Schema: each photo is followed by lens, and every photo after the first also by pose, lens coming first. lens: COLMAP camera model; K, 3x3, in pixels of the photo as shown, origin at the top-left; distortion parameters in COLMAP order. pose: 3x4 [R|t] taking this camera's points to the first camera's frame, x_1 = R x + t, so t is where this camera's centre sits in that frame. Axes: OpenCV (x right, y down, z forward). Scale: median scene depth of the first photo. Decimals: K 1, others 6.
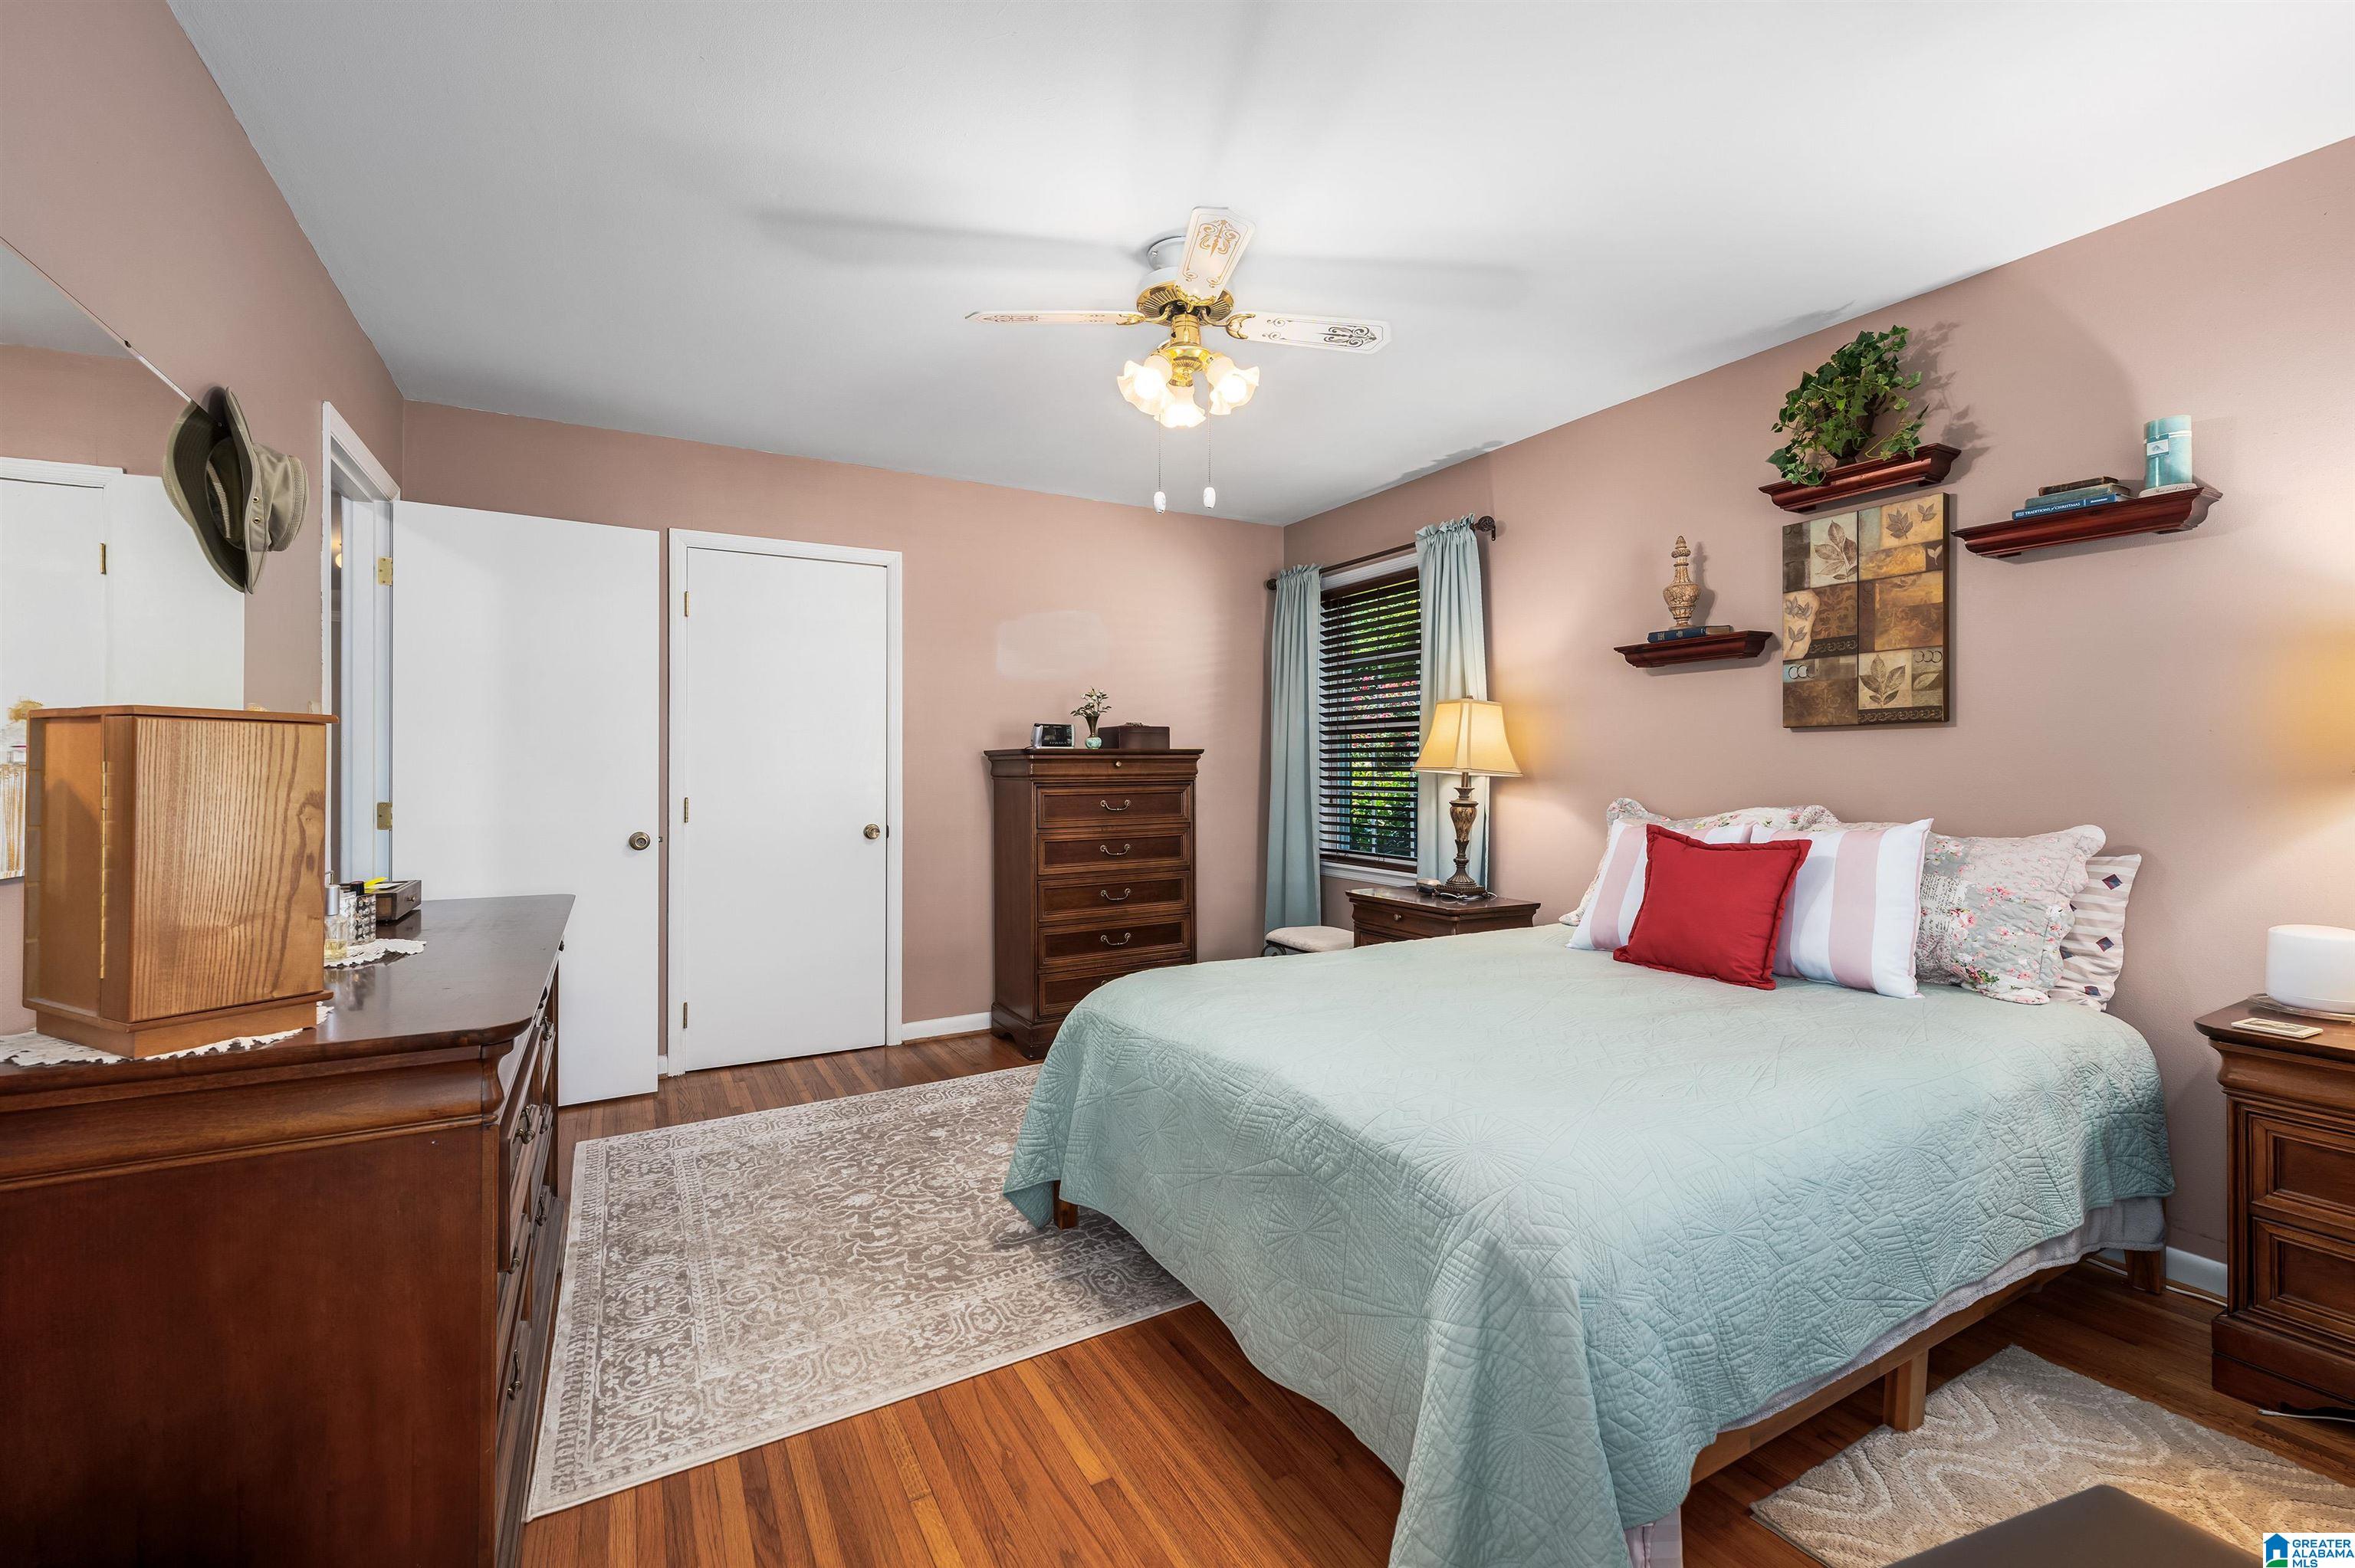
lens RADIAL K [[995.3, 0, 1177.5], [0, 995.3, 784.0], [0, 0, 1]] dist [-0.001006, -0.000074]
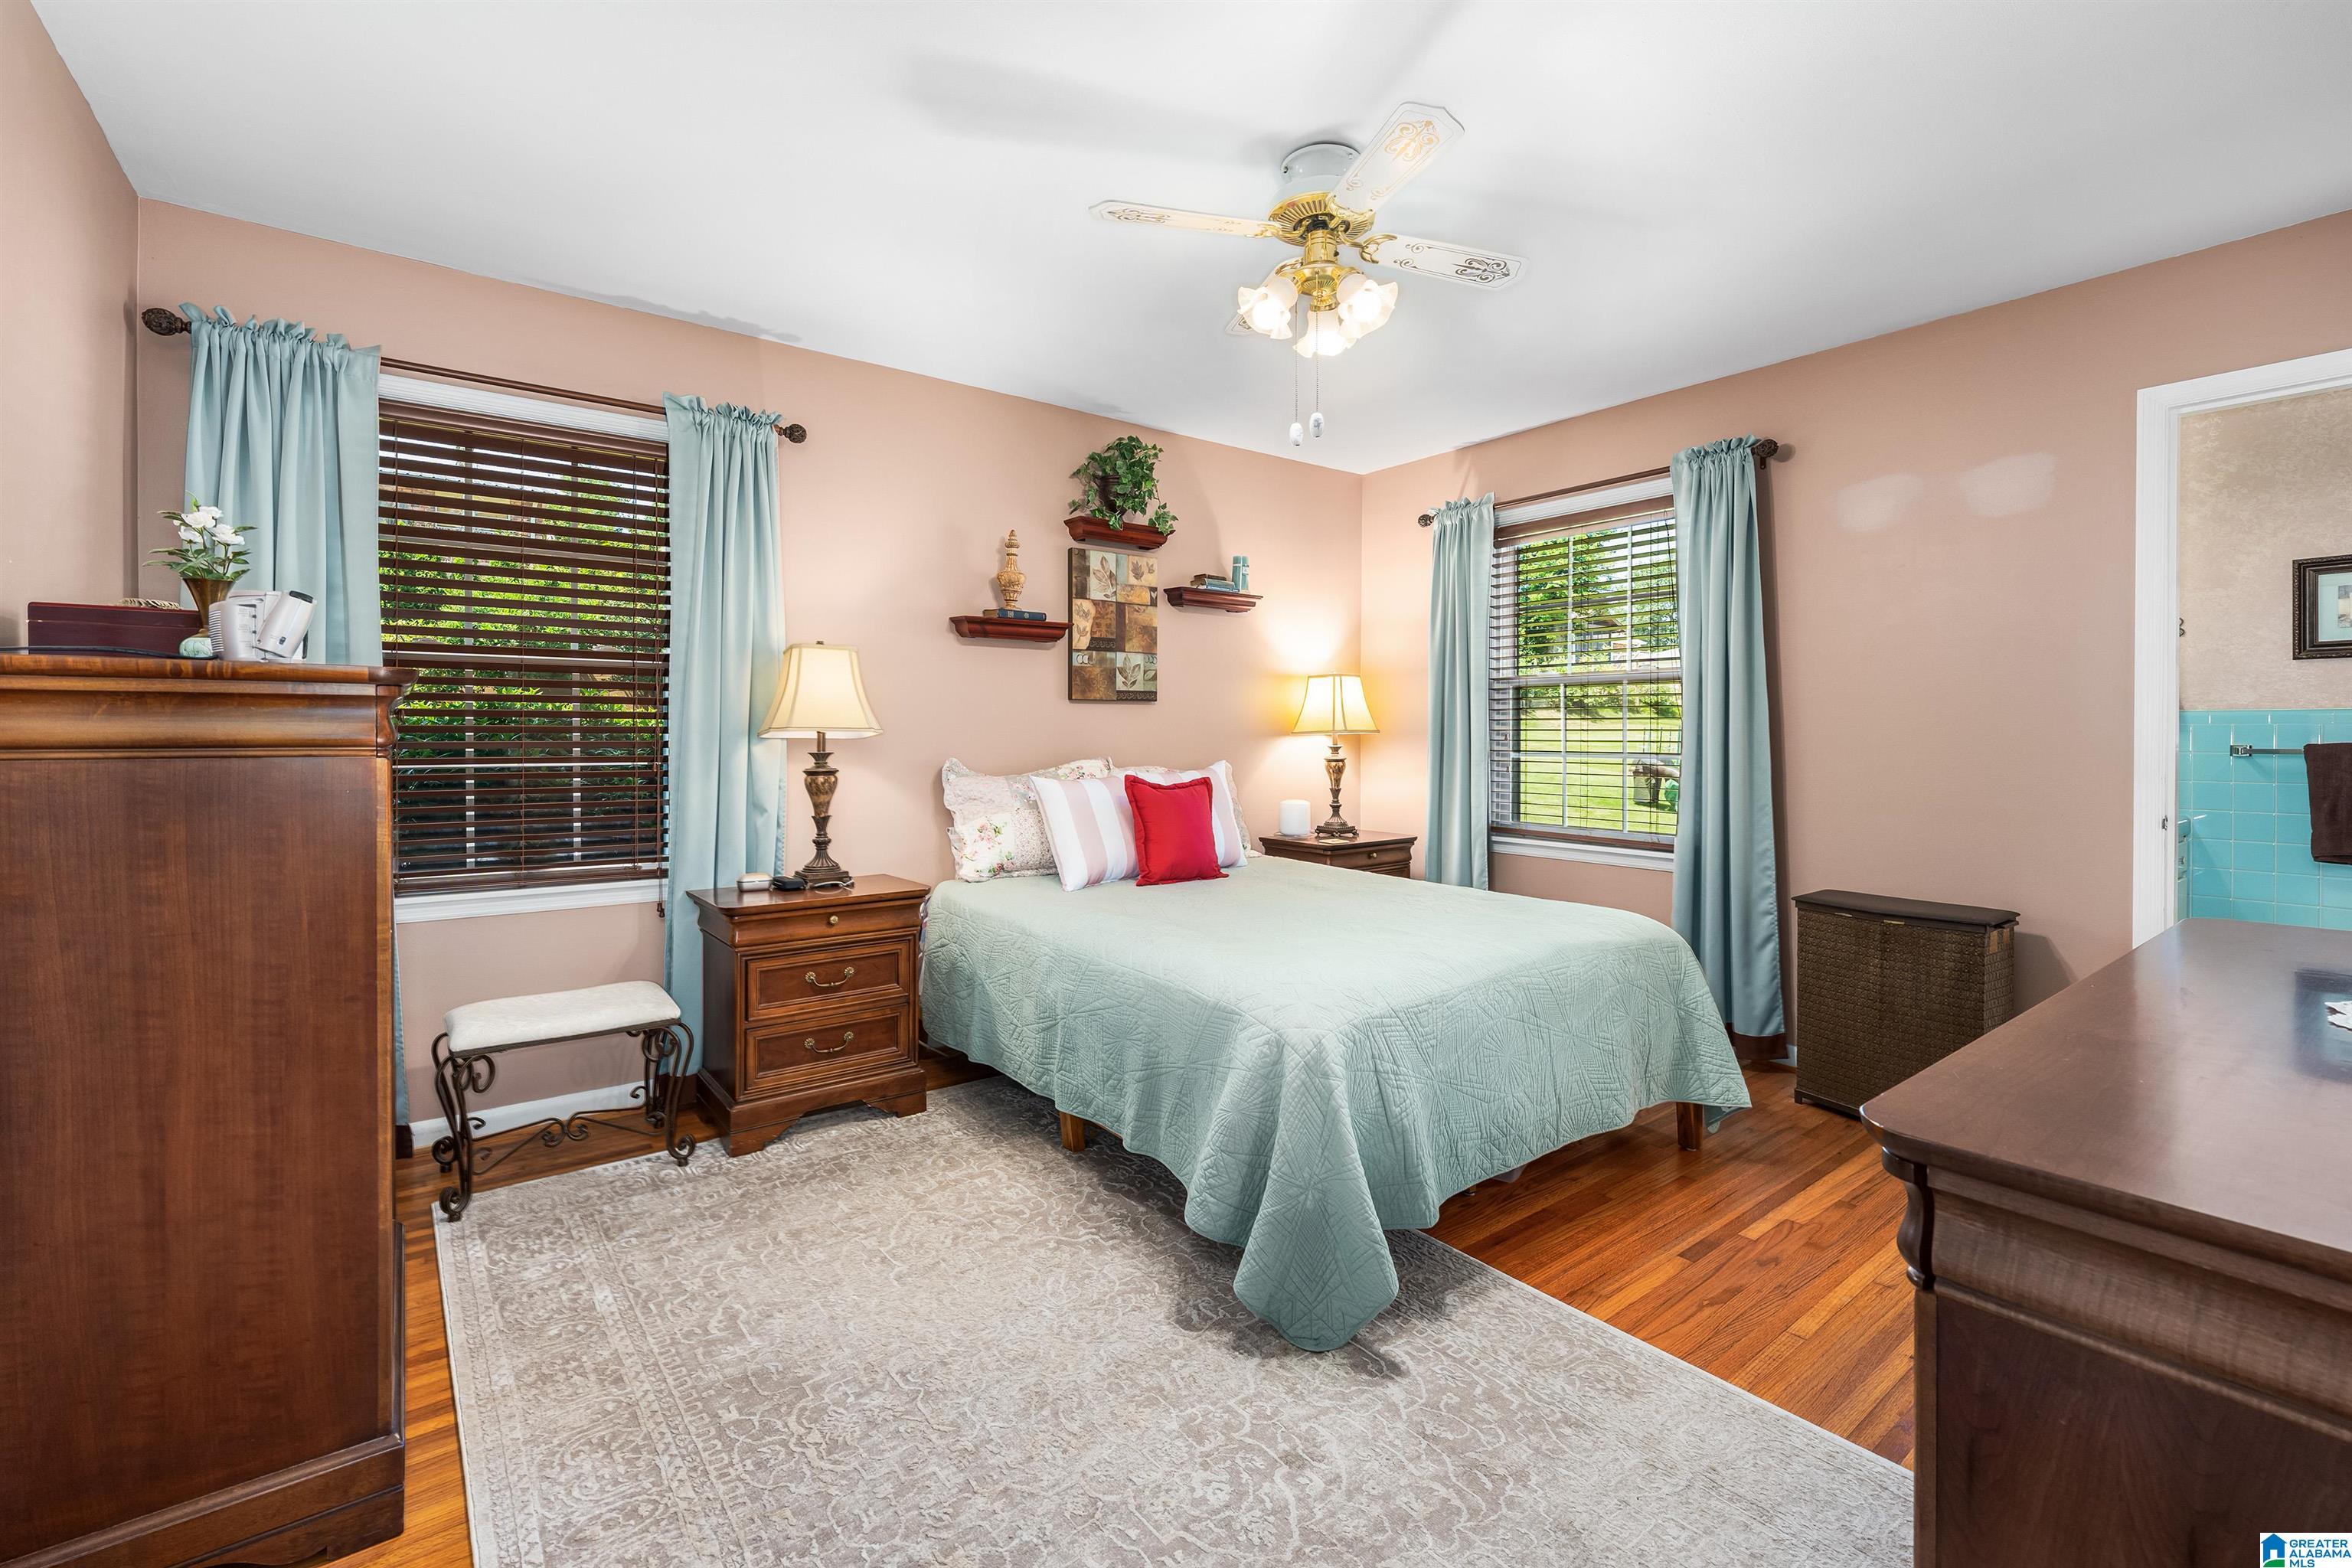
lens RADIAL K [[1020.4, 0, 1177.8], [0, 1020.4, 740.7], [0, 0, 1]] dist [-0.000396, -0.000013]
pose [[-0.139786, -0.016096, 0.990051, -0.795878], [0.005266, 0.999842, 0.016999, -0.025268], [-0.990168, 0.007590, -0.139679, 1.102562]]
